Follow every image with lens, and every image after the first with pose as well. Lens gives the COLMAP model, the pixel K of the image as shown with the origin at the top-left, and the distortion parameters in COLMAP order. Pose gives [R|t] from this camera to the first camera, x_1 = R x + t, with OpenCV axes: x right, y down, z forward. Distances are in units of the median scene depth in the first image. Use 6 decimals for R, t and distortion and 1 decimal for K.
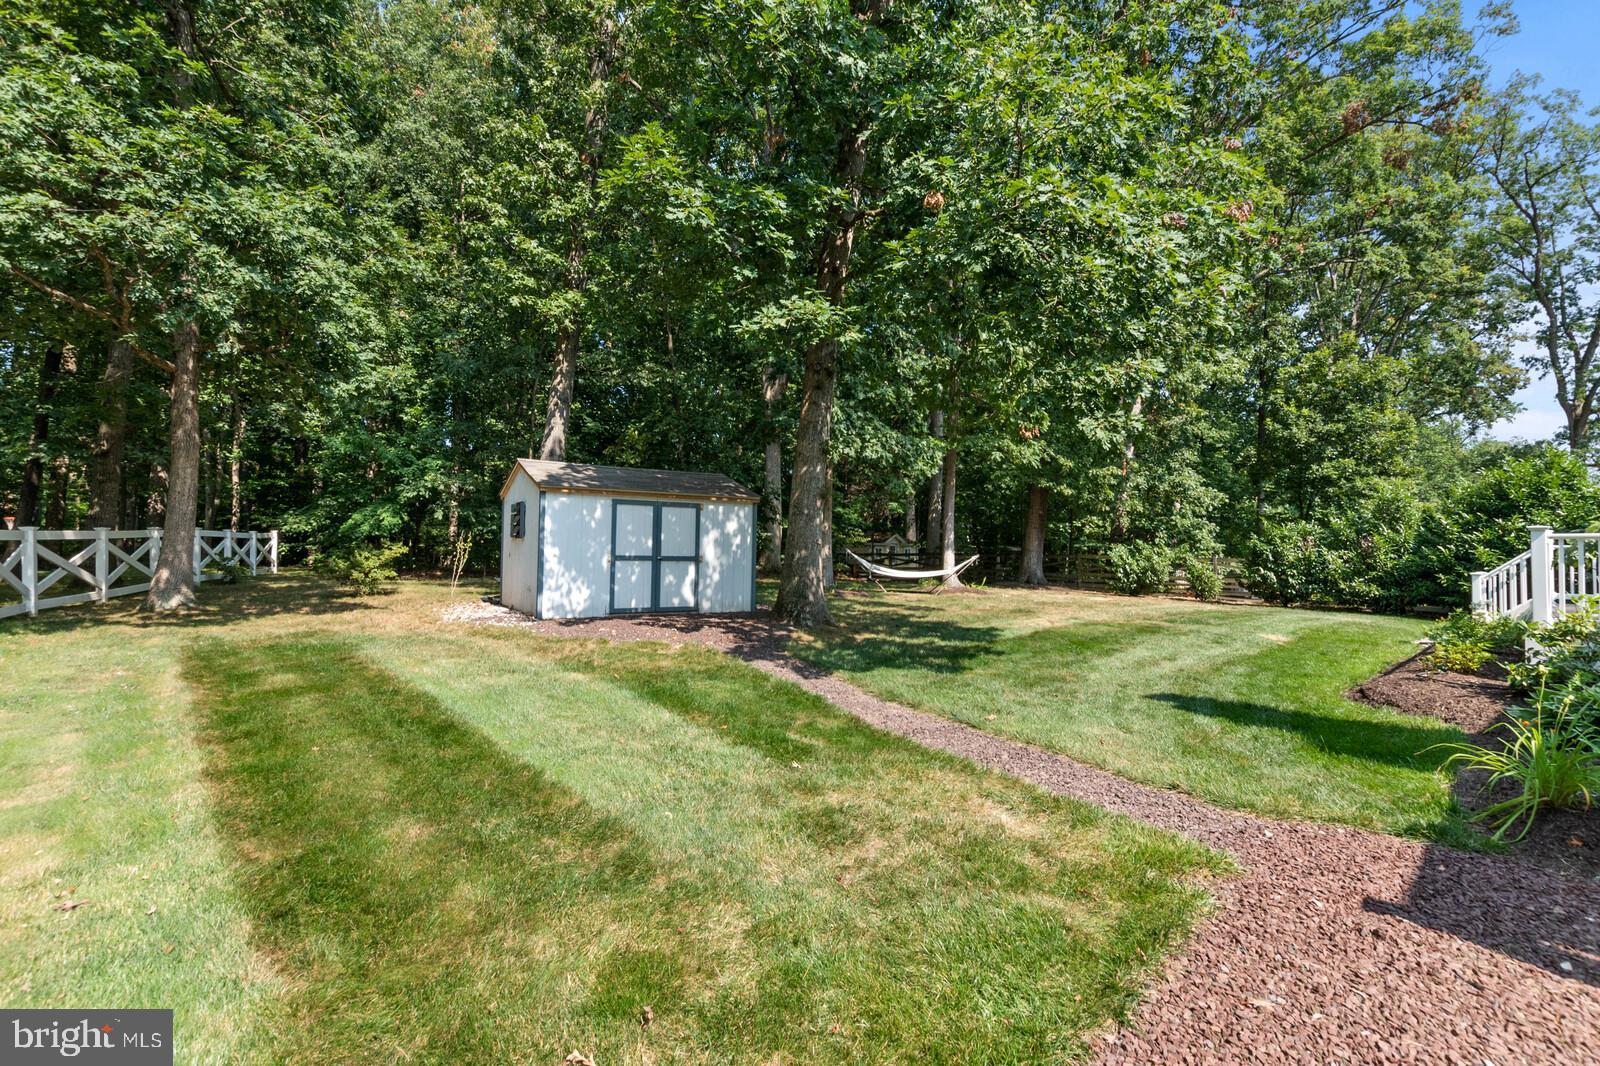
lens RADIAL K [[692.8, 0, 798.8], [0, 692.8, 543.1], [0, 0, 1]] dist [-0.016173, 0.000079]
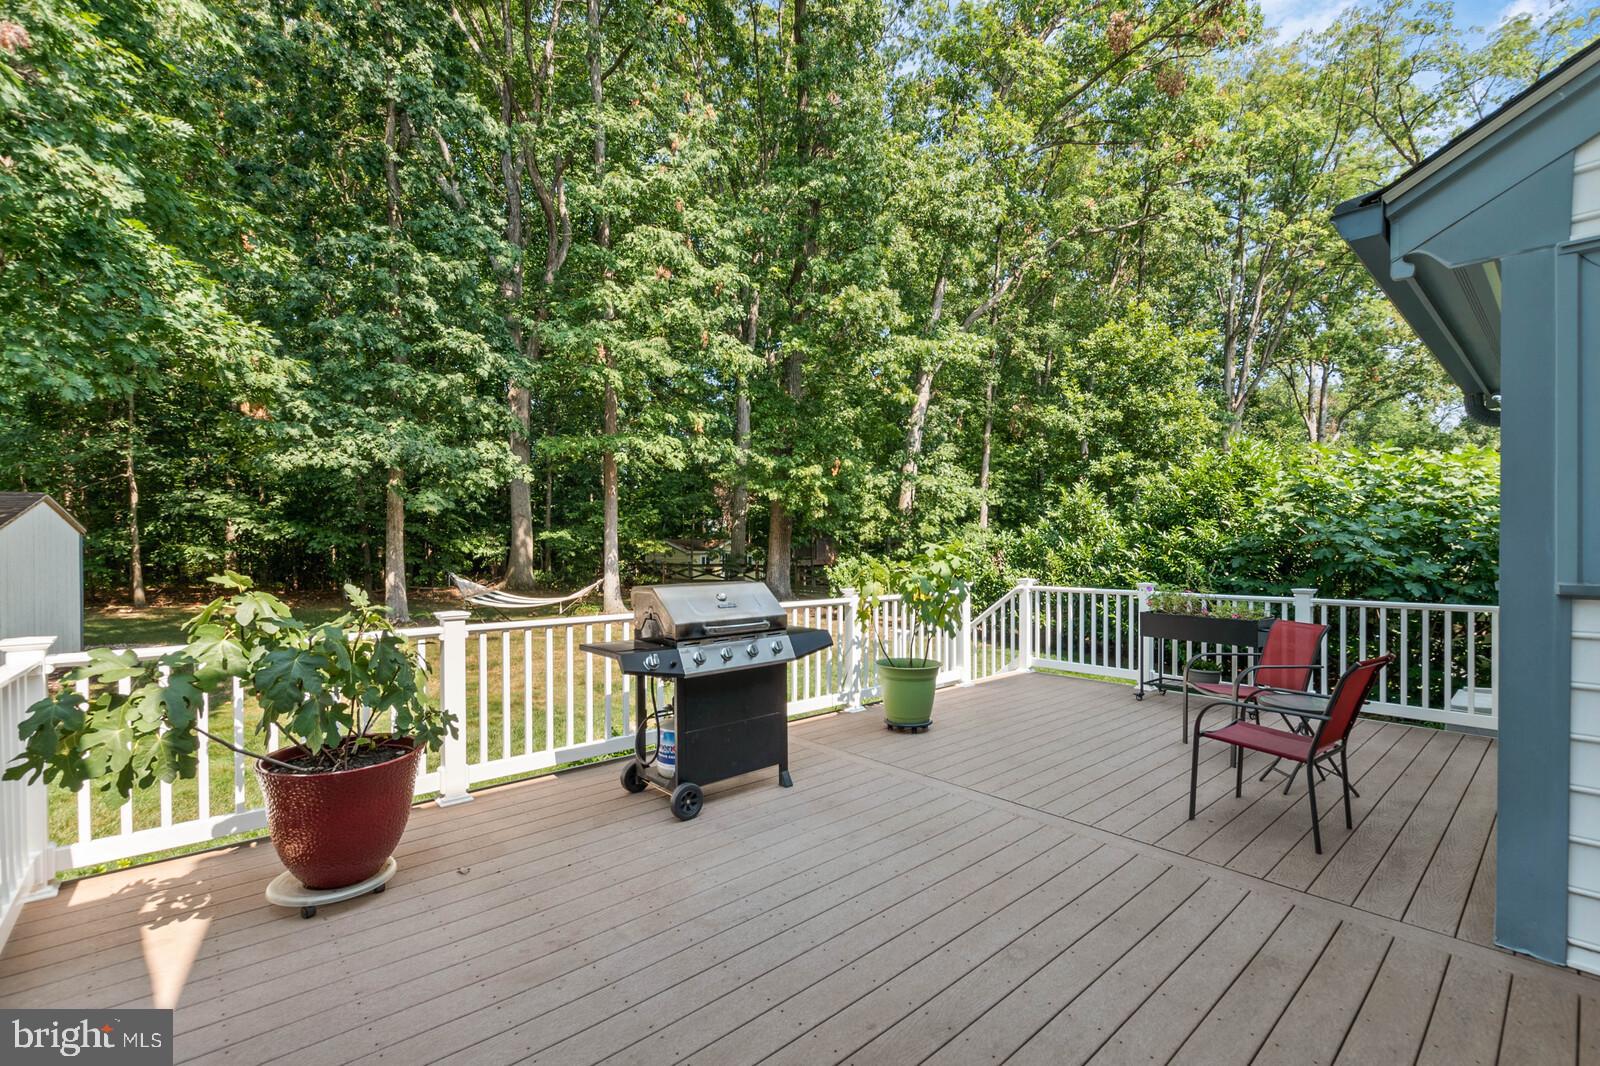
lens RADIAL K [[692.8, 0, 798.8], [0, 692.8, 543.1], [0, 0, 1]] dist [-0.016173, 0.000079]
pose [[0.999124, -0.007750, -0.041128, 0.422624], [0.007950, 0.999957, 0.004692, -0.019645], [0.041089, -0.005015, 0.999143, 0.142688]]
